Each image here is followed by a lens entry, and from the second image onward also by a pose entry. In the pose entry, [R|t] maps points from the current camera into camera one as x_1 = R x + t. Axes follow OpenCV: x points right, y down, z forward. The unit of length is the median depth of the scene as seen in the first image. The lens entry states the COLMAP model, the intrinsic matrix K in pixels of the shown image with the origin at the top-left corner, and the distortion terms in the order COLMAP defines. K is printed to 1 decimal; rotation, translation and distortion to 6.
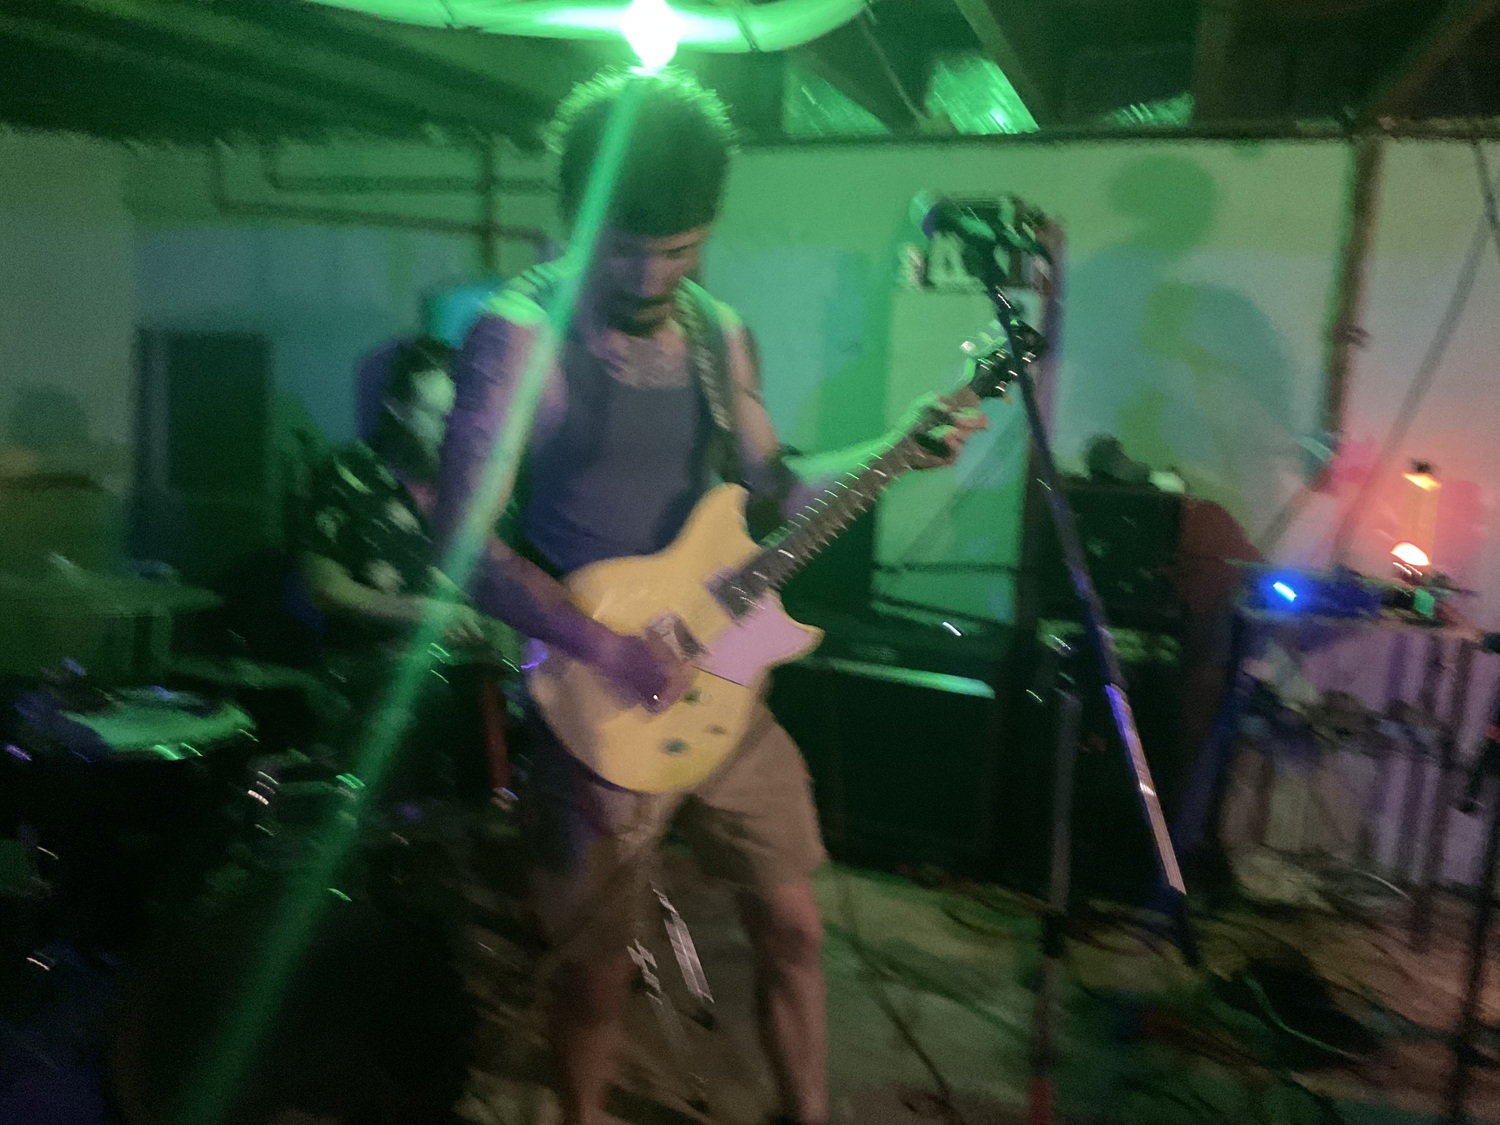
lens RADIAL K [[1213.5, 0, 758.3], [0, 1213.5, 569.9], [0, 0, 1]] dist [0.008662, -0.039791]
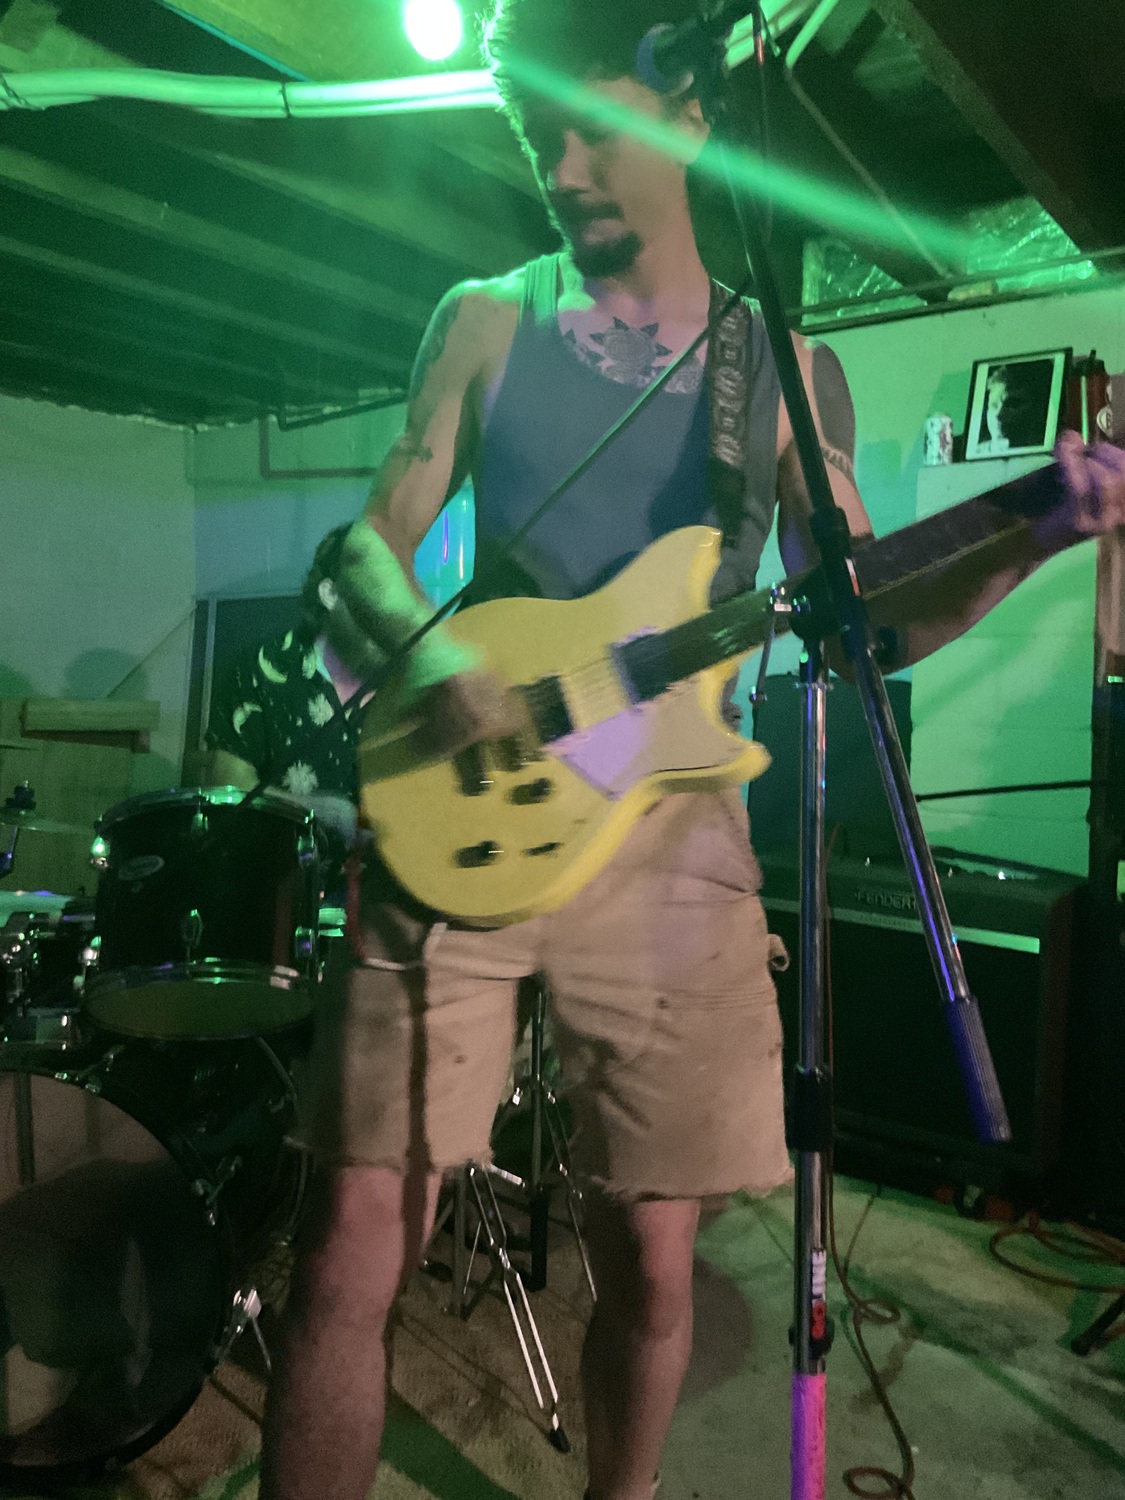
lens RADIAL K [[1213.5, 0, 568.4], [0, 1213.5, 756.2], [0, 0, 1]] dist [0.008662, -0.039791]
pose [[0.958761, -0.007804, -0.284105, 0.133169], [-0.033438, 0.989583, -0.140027, 0.103962], [0.282238, 0.143752, 0.948513, 0.190293]]
